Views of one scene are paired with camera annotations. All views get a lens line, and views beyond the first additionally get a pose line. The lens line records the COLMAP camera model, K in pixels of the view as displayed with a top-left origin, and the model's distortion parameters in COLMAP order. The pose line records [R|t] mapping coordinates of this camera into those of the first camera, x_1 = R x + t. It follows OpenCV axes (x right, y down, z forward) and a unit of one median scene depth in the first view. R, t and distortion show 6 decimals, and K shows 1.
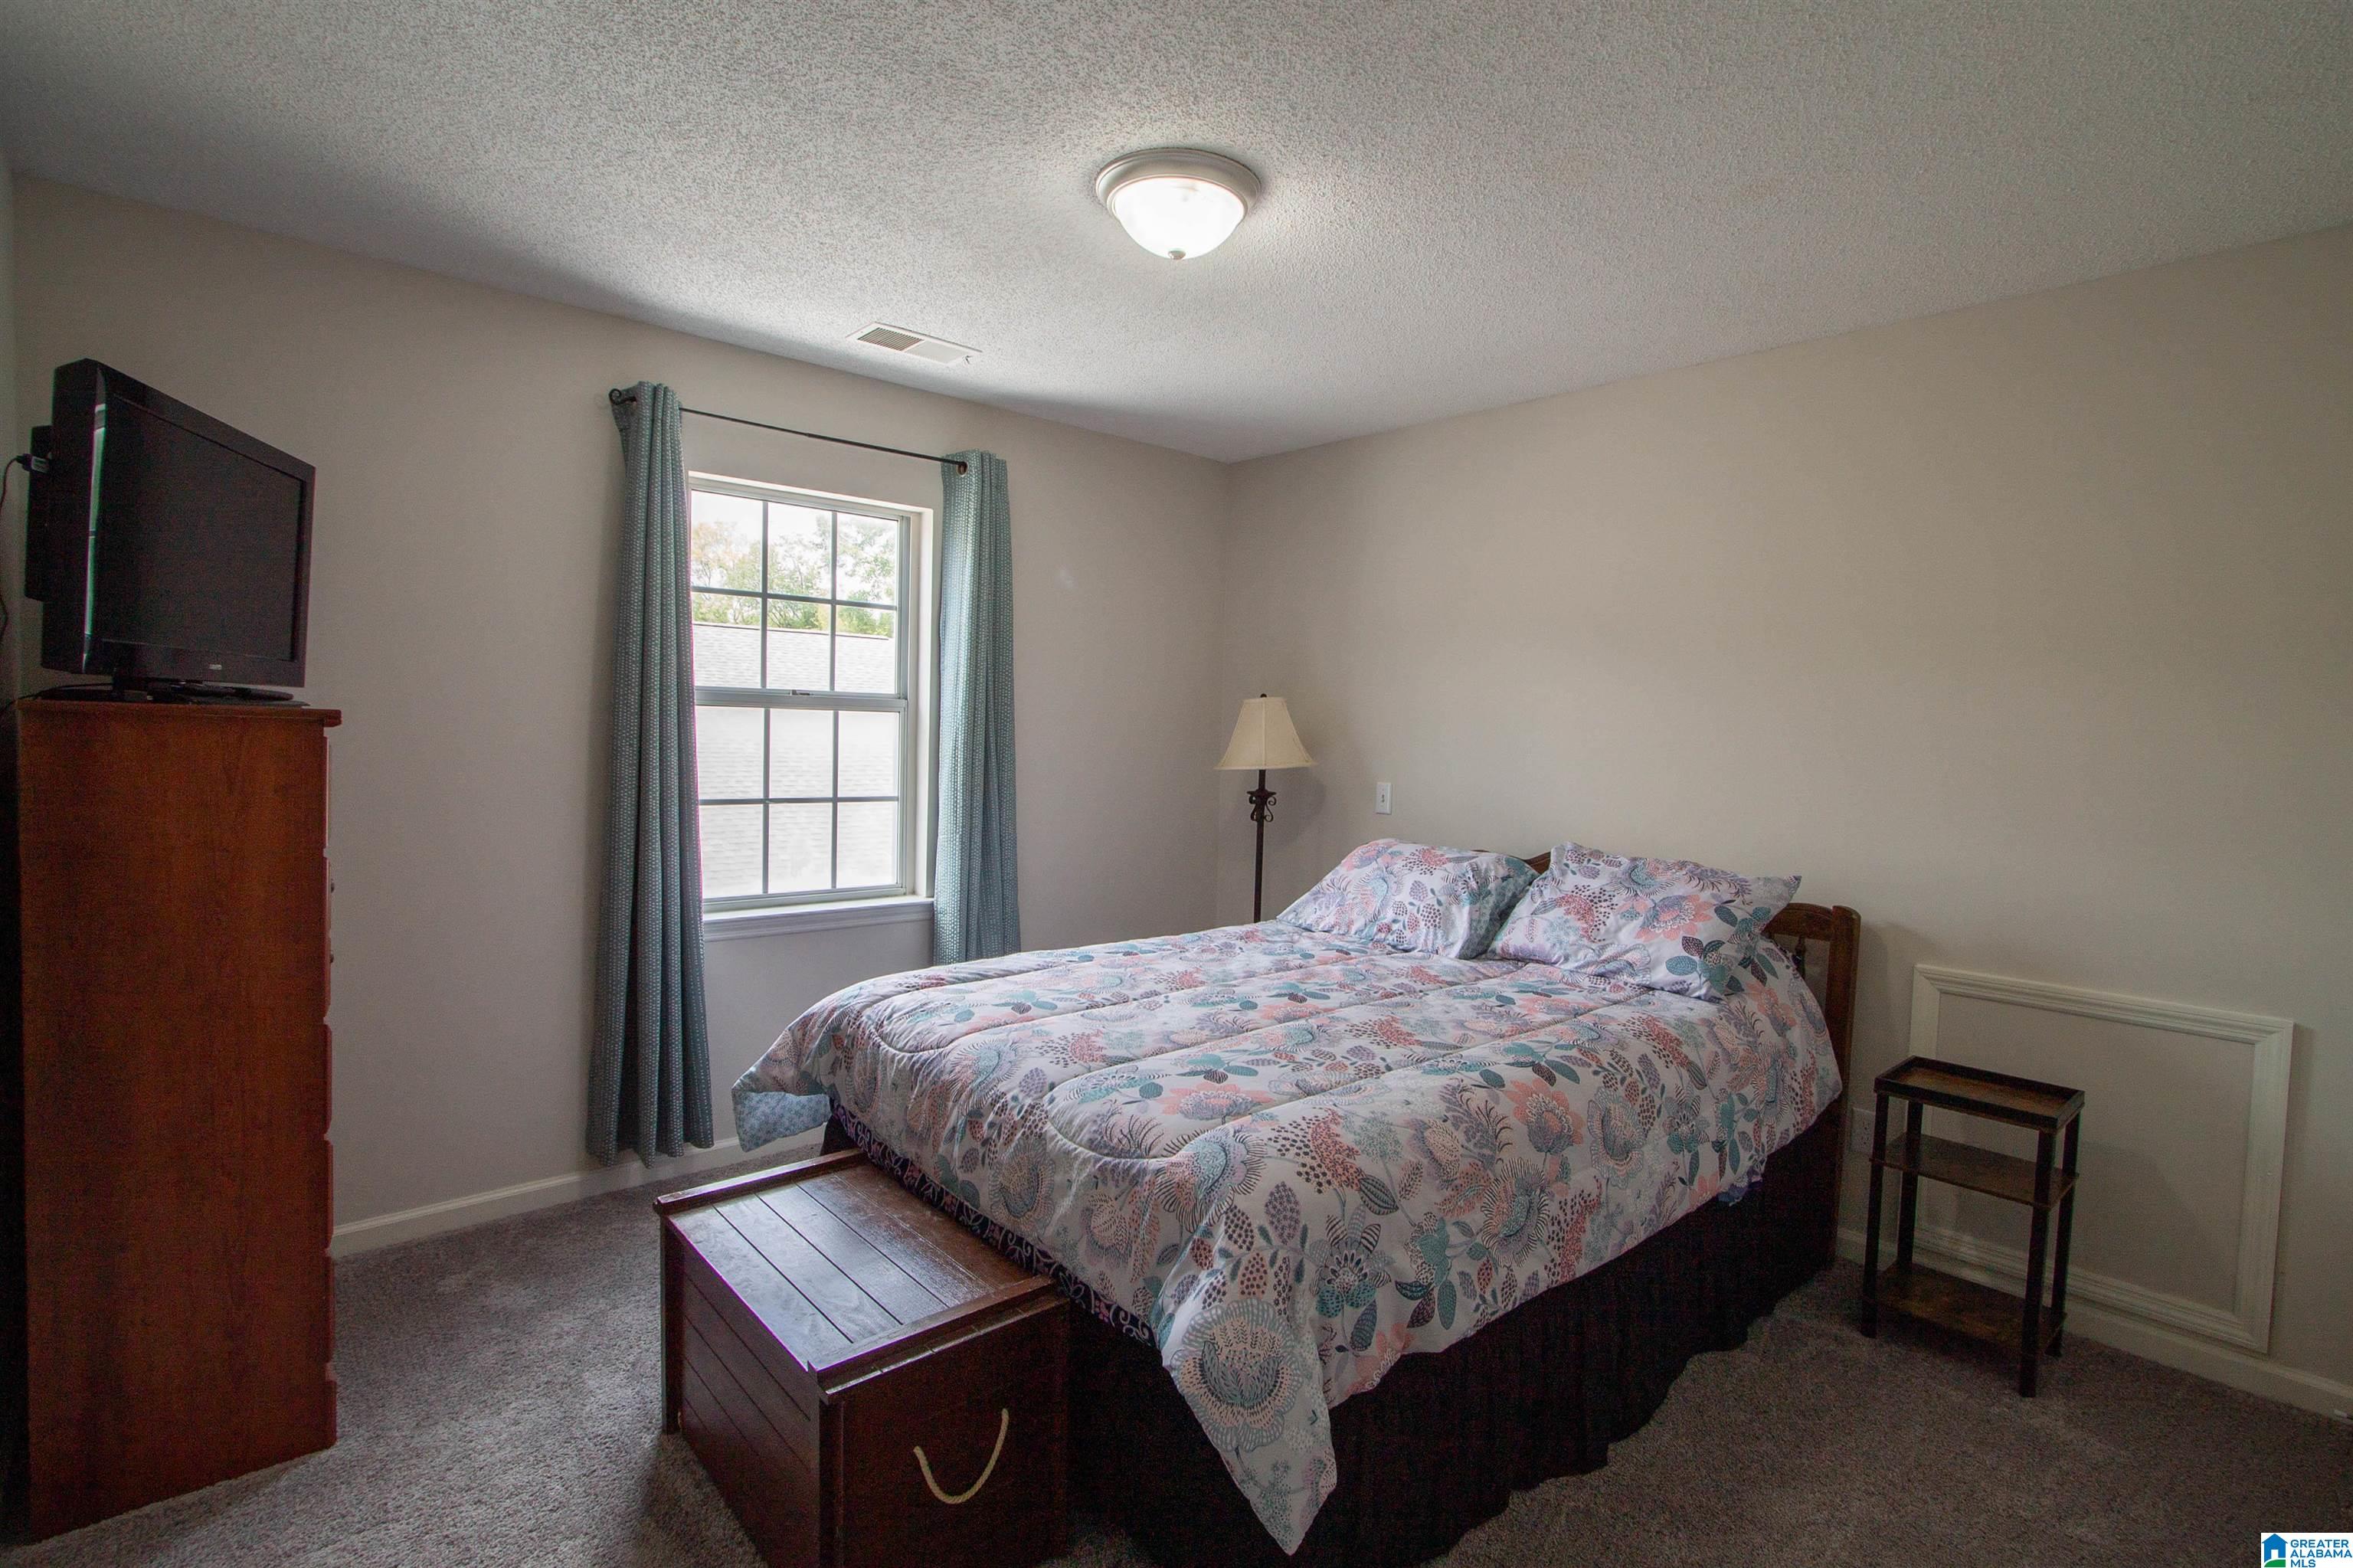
lens RADIAL K [[1100.6, 0, 1190.4], [0, 1100.6, 782.3], [0, 0, 1]] dist [-0.020402, 0.000211]
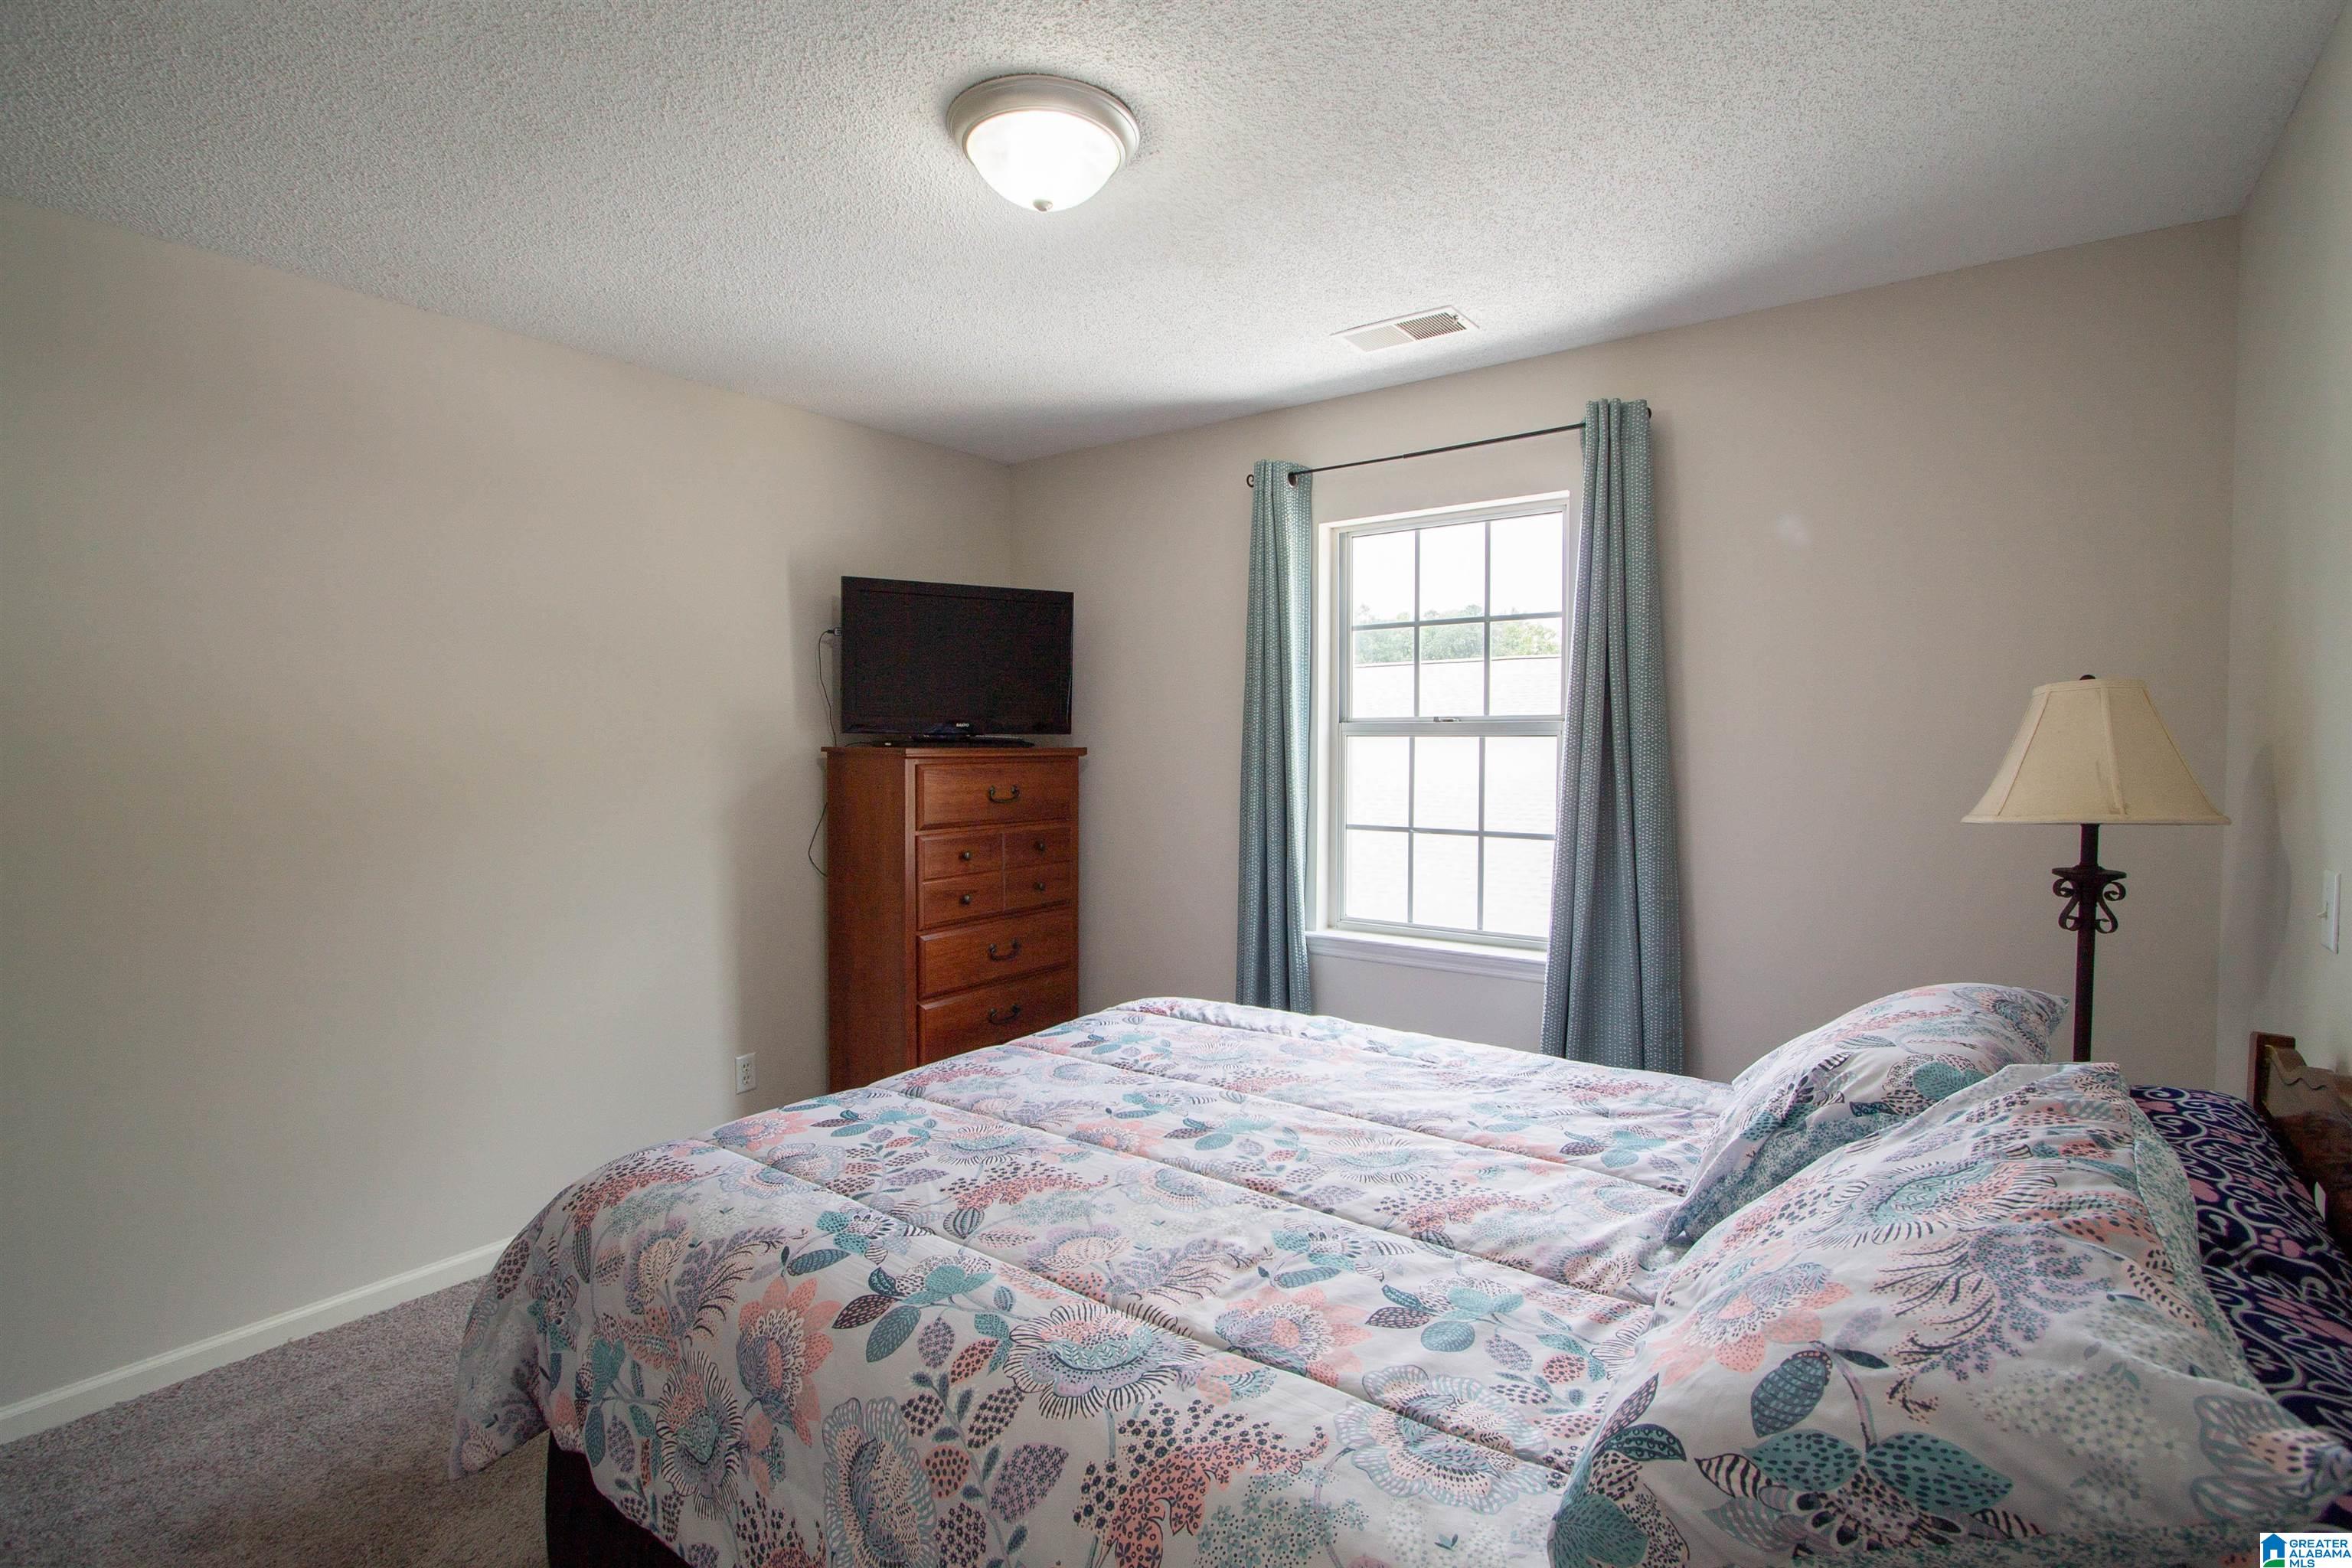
lens RADIAL K [[1066.9, 0, 1154.2], [0, 1066.9, 779.0], [0, 0, 1]] dist [-0.012346, 0.000191]
pose [[0.221563, 0.005575, -0.975130, 0.749652], [-0.041532, 0.999130, -0.003724, -0.023431], [0.974261, 0.041324, 0.221602, 0.824373]]
